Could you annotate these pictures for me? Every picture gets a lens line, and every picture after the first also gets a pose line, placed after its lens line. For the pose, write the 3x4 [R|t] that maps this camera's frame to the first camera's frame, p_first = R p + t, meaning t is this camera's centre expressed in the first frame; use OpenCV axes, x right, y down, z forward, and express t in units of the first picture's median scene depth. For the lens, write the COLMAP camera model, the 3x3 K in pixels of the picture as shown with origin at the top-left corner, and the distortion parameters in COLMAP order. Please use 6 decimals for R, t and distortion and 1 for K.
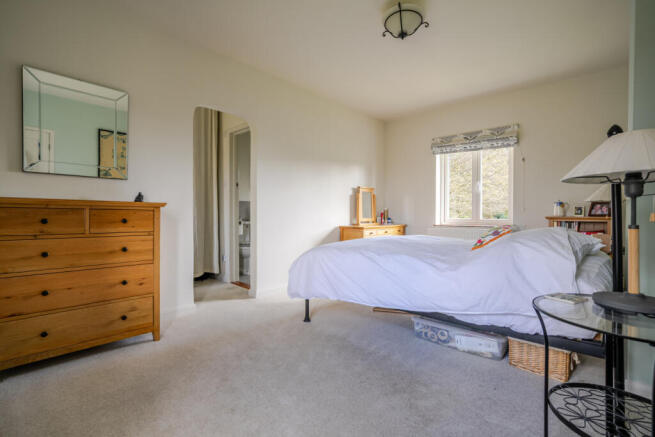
lens RADIAL K [[302.9, 0, 328.1], [0, 302.9, 218.4], [0, 0, 1]] dist [-0.014511, 0.000548]
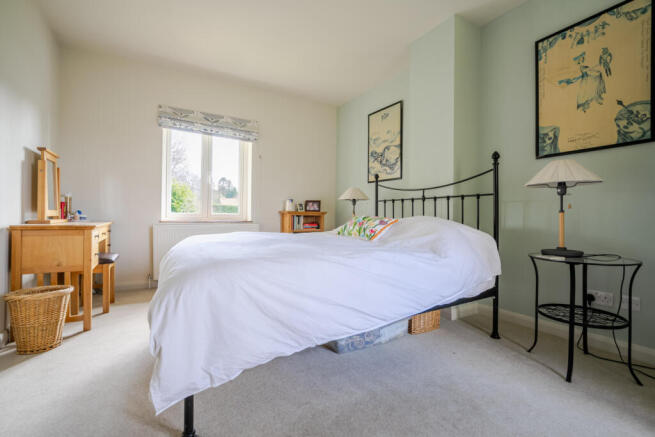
lens RADIAL K [[302.9, 0, 327.9], [0, 302.9, 217.0], [0, 0, 1]] dist [-0.014511, 0.000548]
pose [[0.294134, 0.000748, 0.955764, -0.317848], [0.000885, 0.999999, -0.001055, 0.017200], [-0.955764, 0.001156, 0.294133, 0.510678]]
